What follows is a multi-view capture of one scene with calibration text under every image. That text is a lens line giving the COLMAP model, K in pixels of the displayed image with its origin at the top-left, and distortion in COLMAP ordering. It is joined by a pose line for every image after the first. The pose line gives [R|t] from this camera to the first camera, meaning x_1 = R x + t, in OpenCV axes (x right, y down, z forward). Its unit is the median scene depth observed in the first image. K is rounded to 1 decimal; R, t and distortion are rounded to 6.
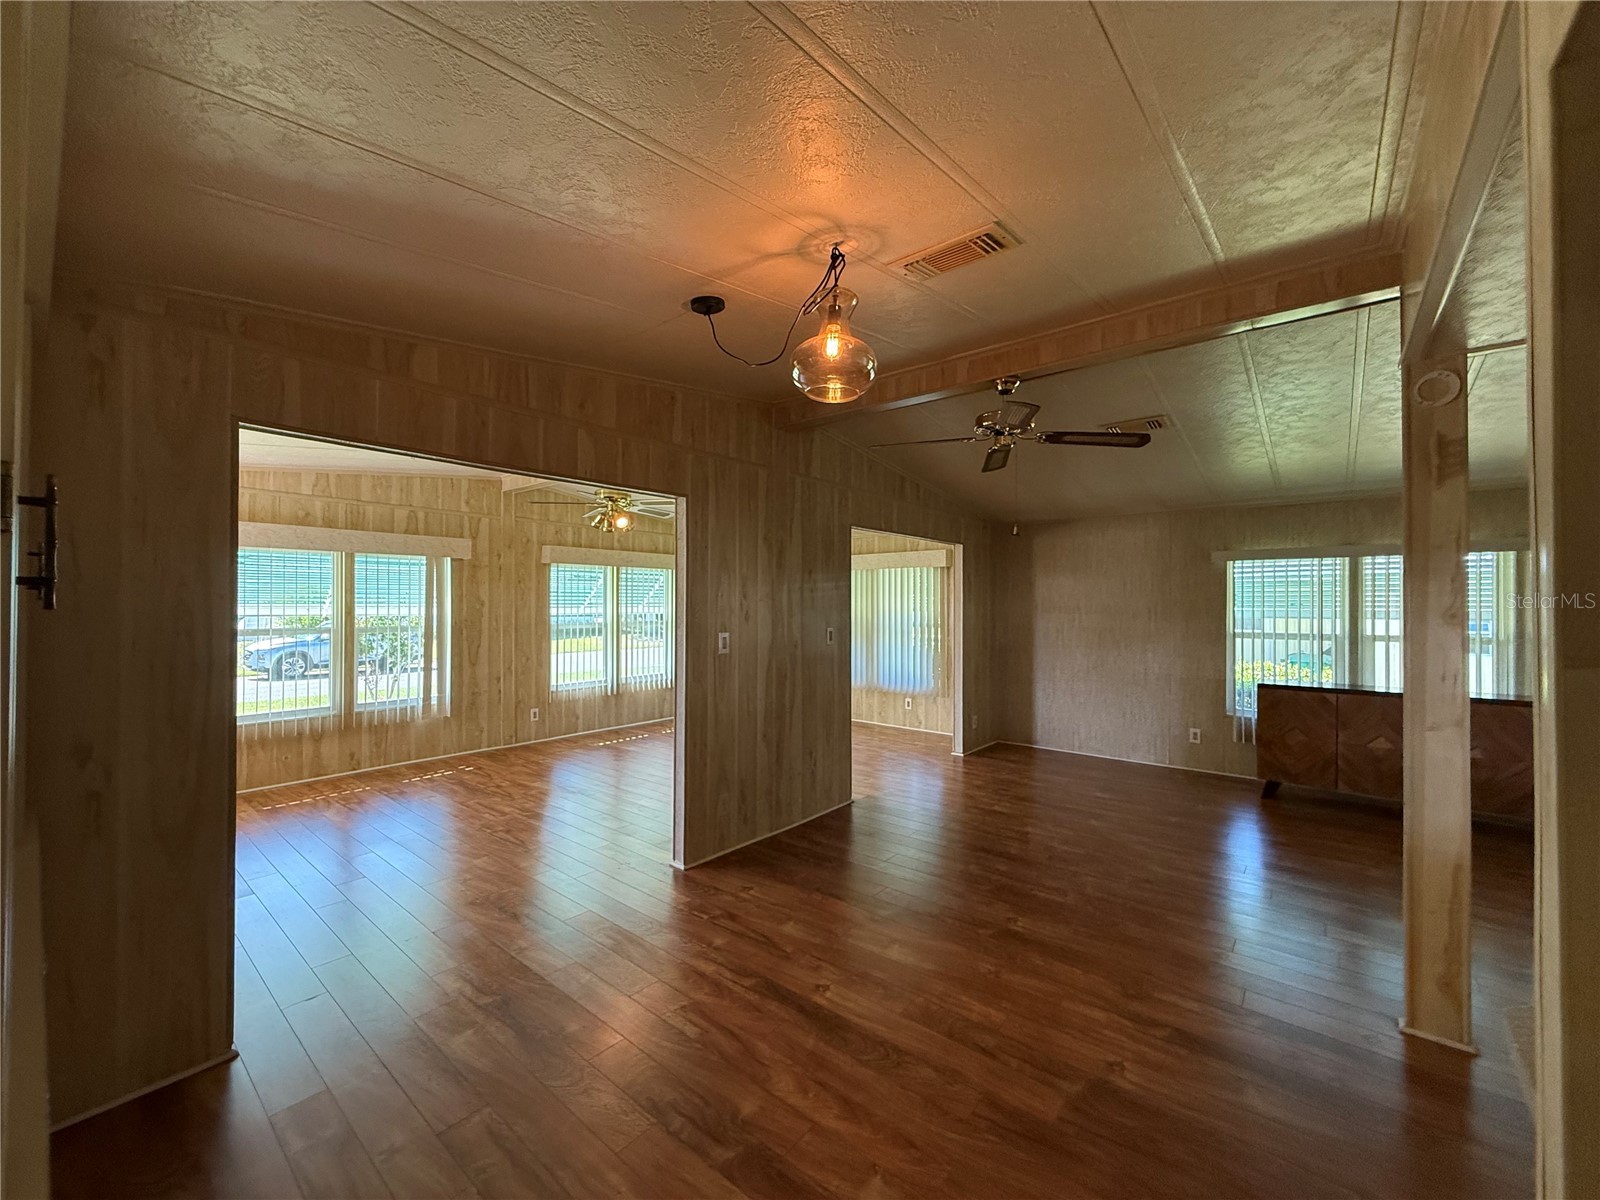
lens RADIAL K [[637.5, 0, 796.5], [0, 637.5, 598.7], [0, 0, 1]] dist [0.000417, 0.000028]
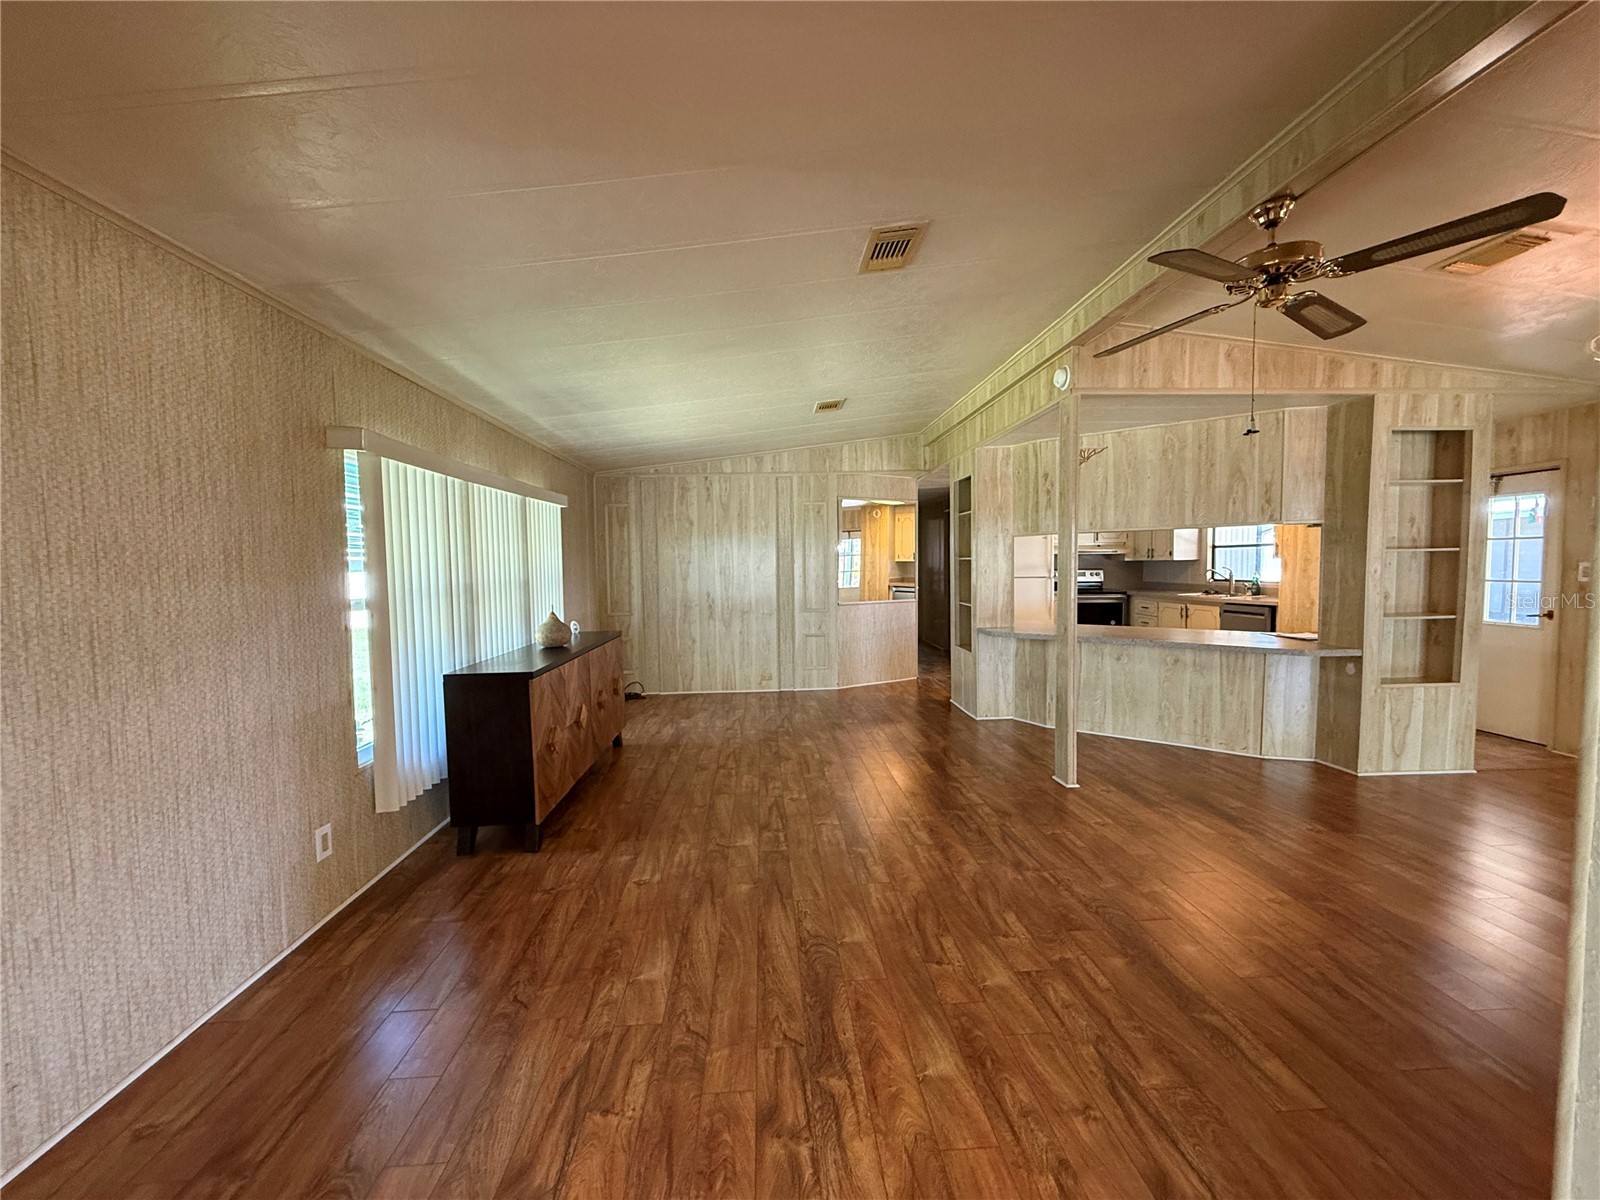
lens RADIAL K [[637.5, 0, 796.6], [0, 637.5, 601.3], [0, 0, 1]] dist [0.000417, 0.000028]
pose [[-0.683067, -0.034933, 0.729519, 0.101155], [0.008572, 0.998403, 0.055834, 0.031939], [-0.730305, 0.044392, -0.681677, 1.209405]]
